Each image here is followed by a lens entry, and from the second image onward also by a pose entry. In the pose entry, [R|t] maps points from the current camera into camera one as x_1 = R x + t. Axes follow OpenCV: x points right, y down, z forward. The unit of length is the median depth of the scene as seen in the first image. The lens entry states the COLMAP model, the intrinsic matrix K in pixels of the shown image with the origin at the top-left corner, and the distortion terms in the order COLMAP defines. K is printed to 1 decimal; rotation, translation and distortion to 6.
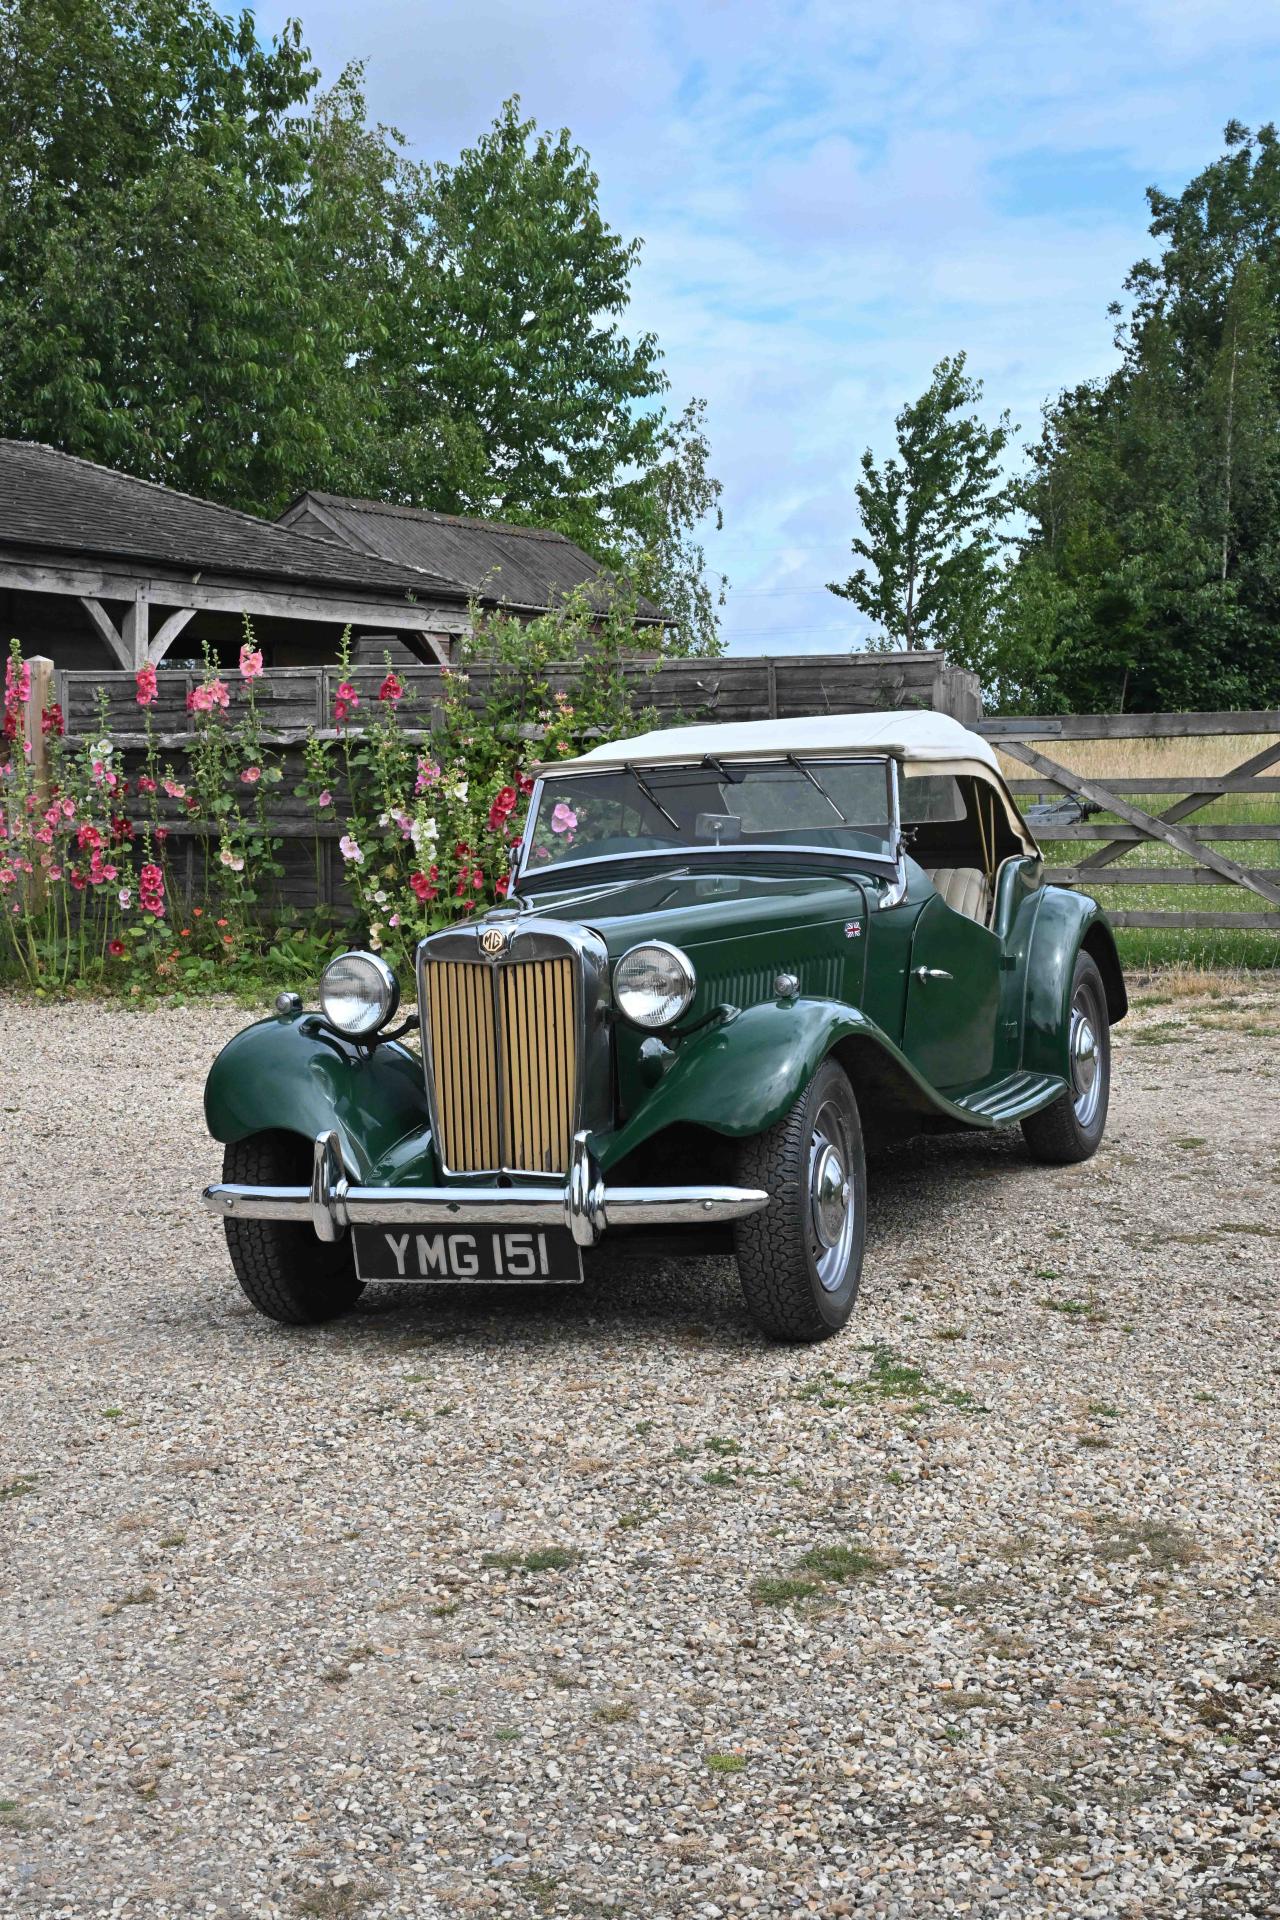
lens RADIAL K [[2848.3, 0, 639.6], [0, 2848.3, 1004.1], [0, 0, 1]] dist [0.000983, -0.051853]
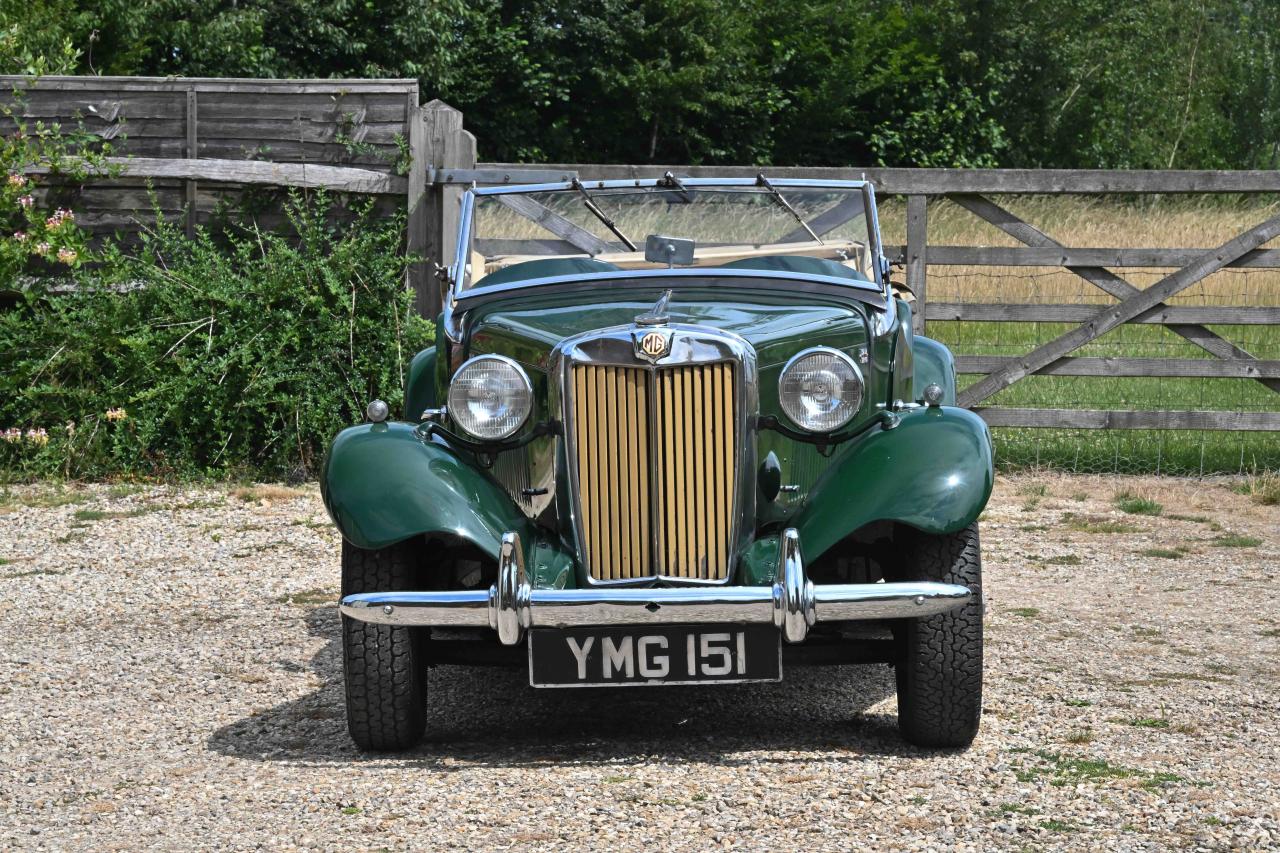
lens RADIAL K [[4300.8, 0, 617.1], [0, 4300.8, 428.6], [0, 0, 1]] dist [-0.024743, 0.277641]
pose [[0.943325, 0.018521, 0.331354, -0.548651], [-0.002638, 0.998828, -0.048321, 0.077940], [-0.331861, 0.044708, 0.942268, -0.394049]]
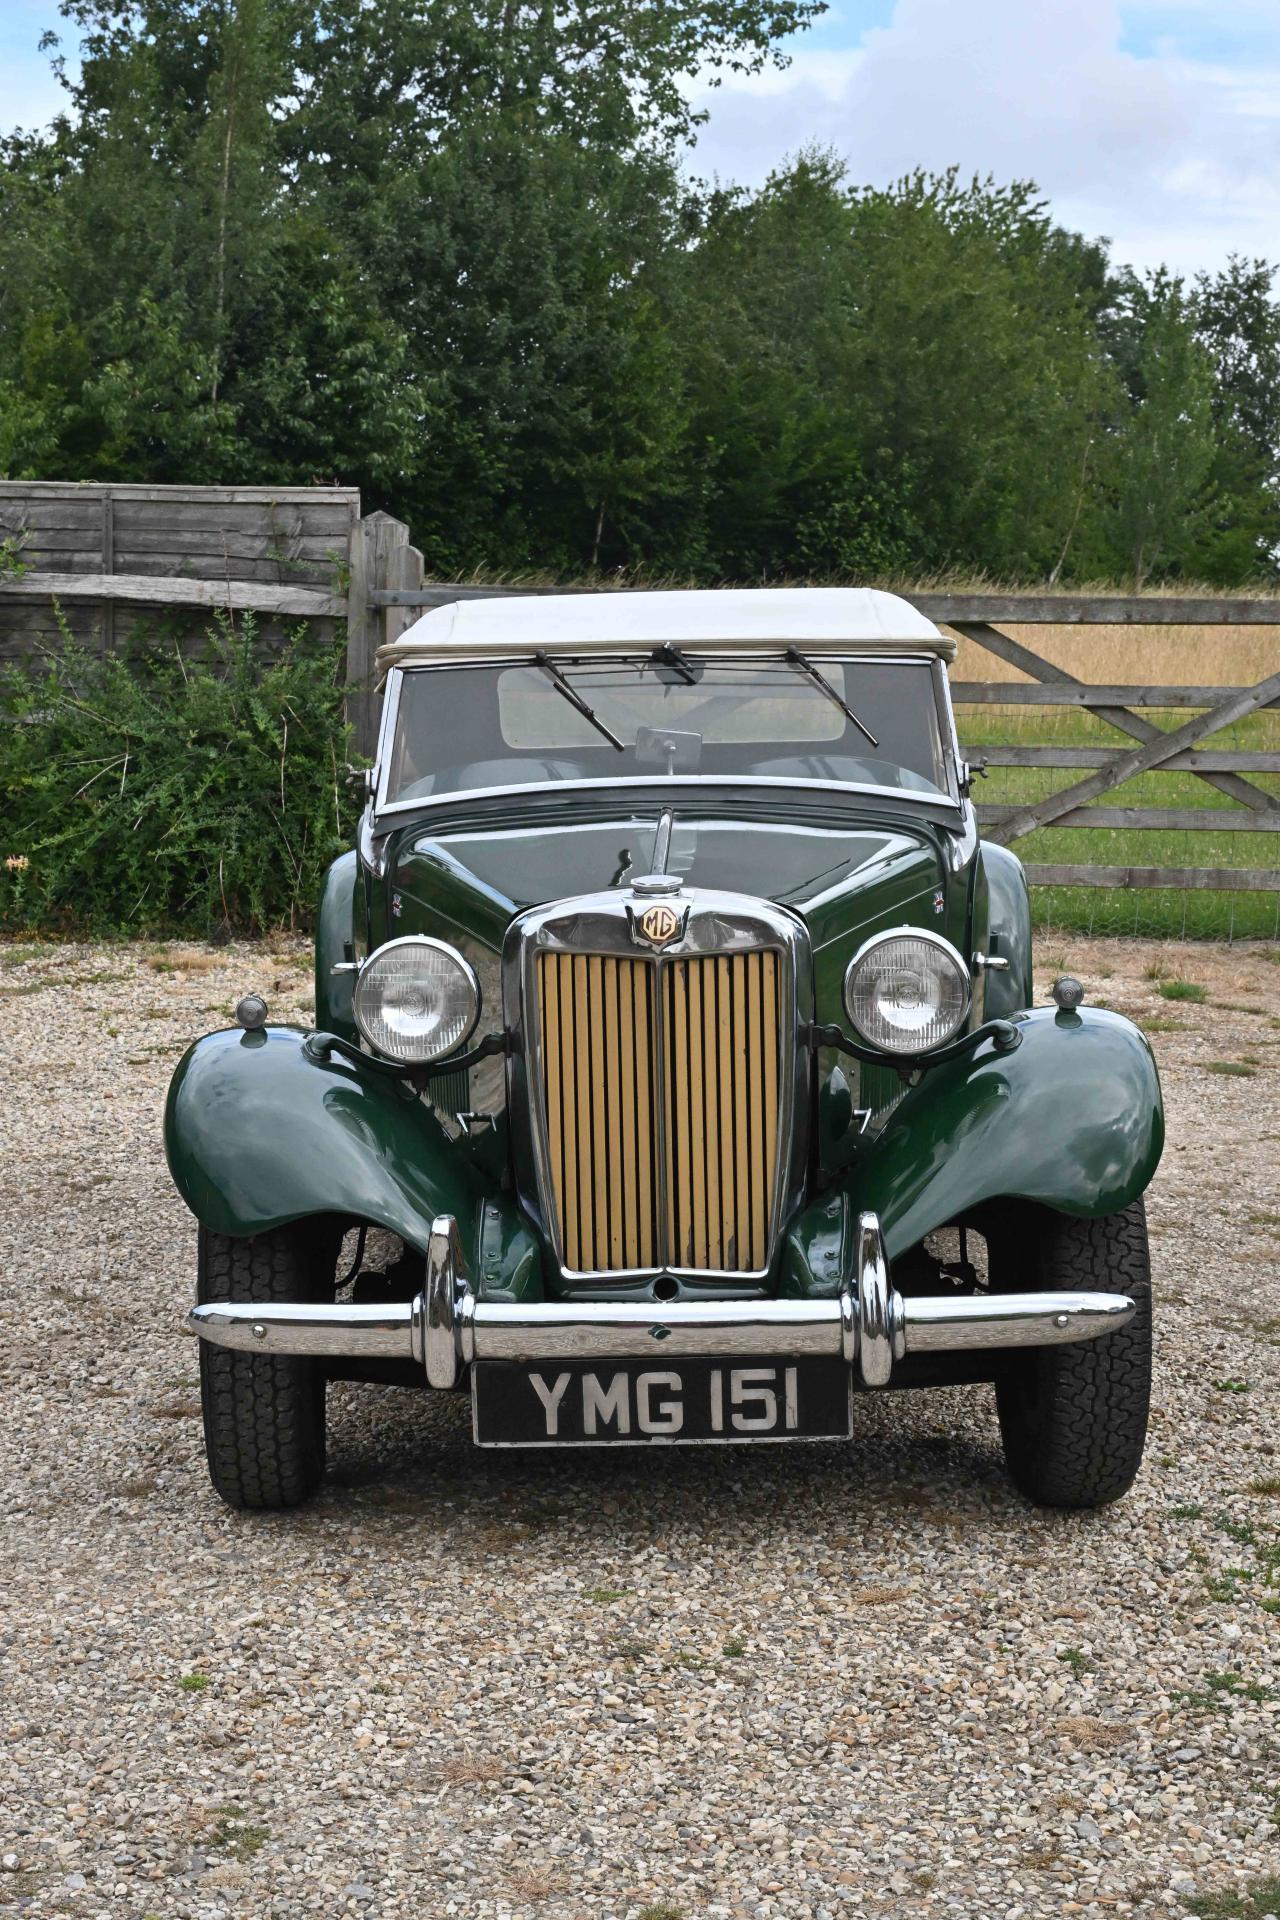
lens RADIAL K [[3662.7, 0, 648.8], [0, 3662.7, 963.1], [0, 0, 1]] dist [0.009427, -0.176280]
pose [[0.935051, 0.005049, 0.354476, -0.350346], [-0.007401, 0.999959, 0.005281, -0.017273], [-0.354435, -0.007562, 0.935050, 0.201460]]
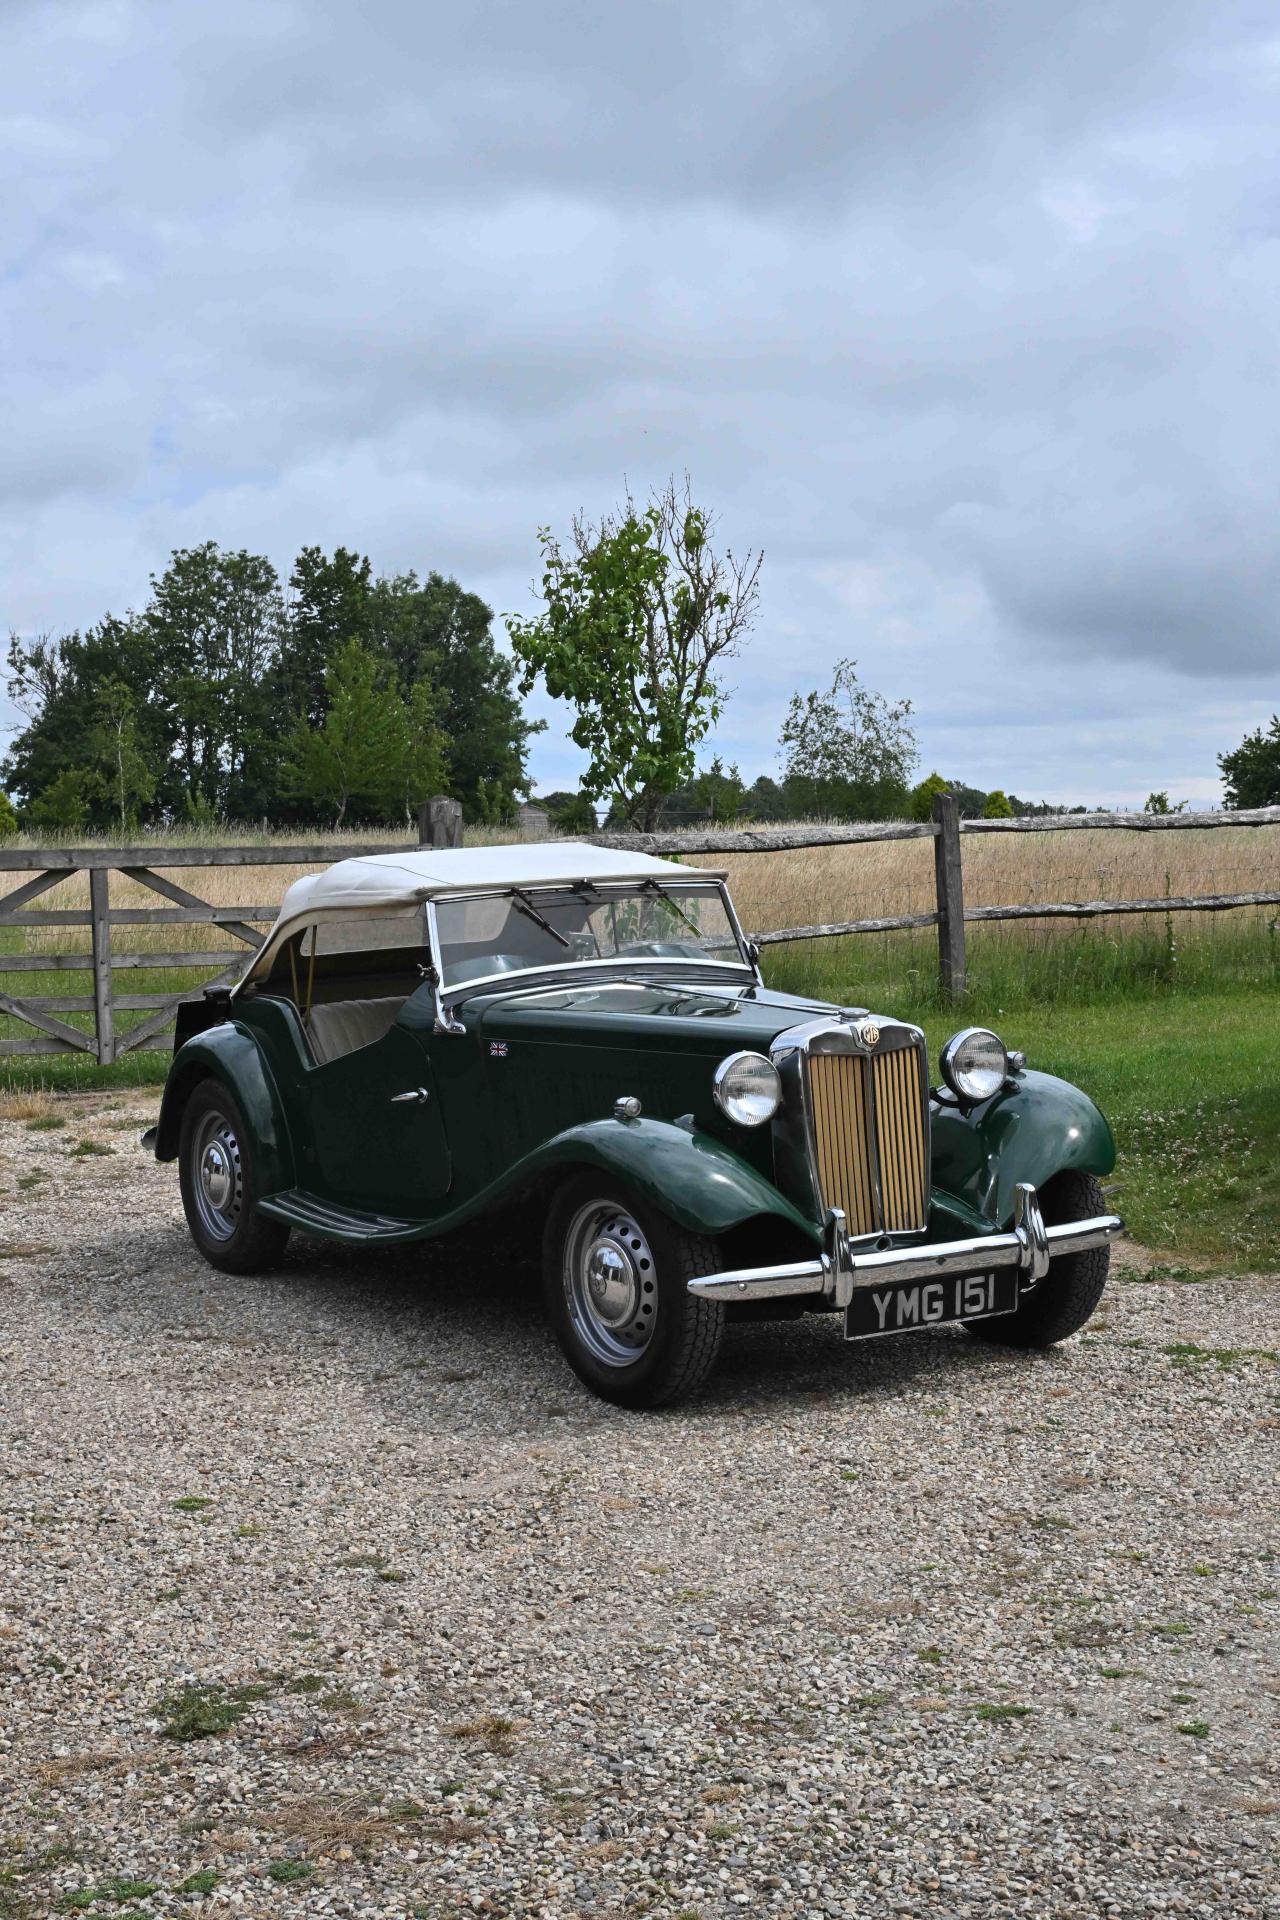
lens RADIAL K [[2848.3, 0, 639.6], [0, 2848.3, 1004.1], [0, 0, 1]] dist [0.000983, -0.051853]
pose [[0.605706, -0.028893, 0.795164, -1.014085], [0.071258, 0.997295, -0.018042, -0.020208], [-0.792492, 0.067590, 0.606126, 0.366072]]
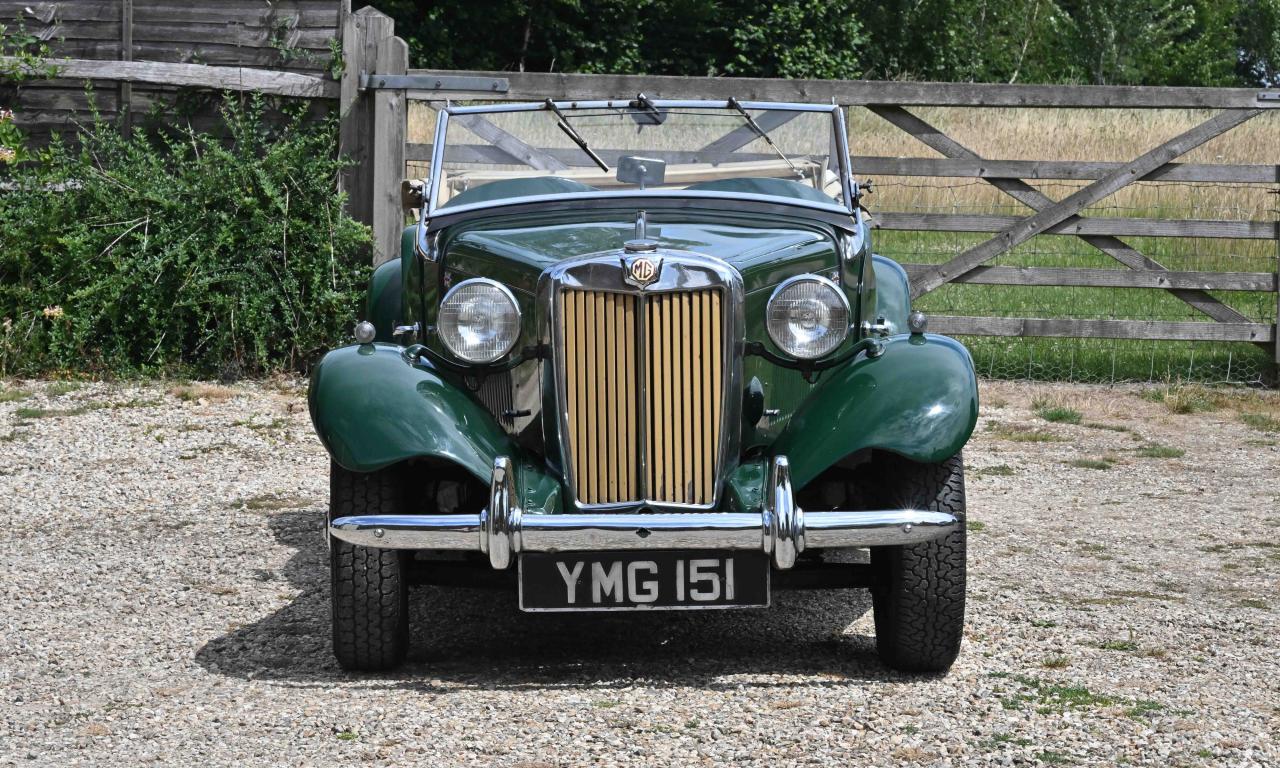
lens RADIAL K [[4112.7, 0, 640.3], [0, 4112.7, 382.4], [0, 0, 1]] dist [-0.023104, 0.034334]
pose [[0.928709, 0.021511, 0.370185, -0.573859], [-0.011310, 0.999495, -0.029704, 0.058642], [-0.370637, 0.023400, 0.928483, -0.326074]]
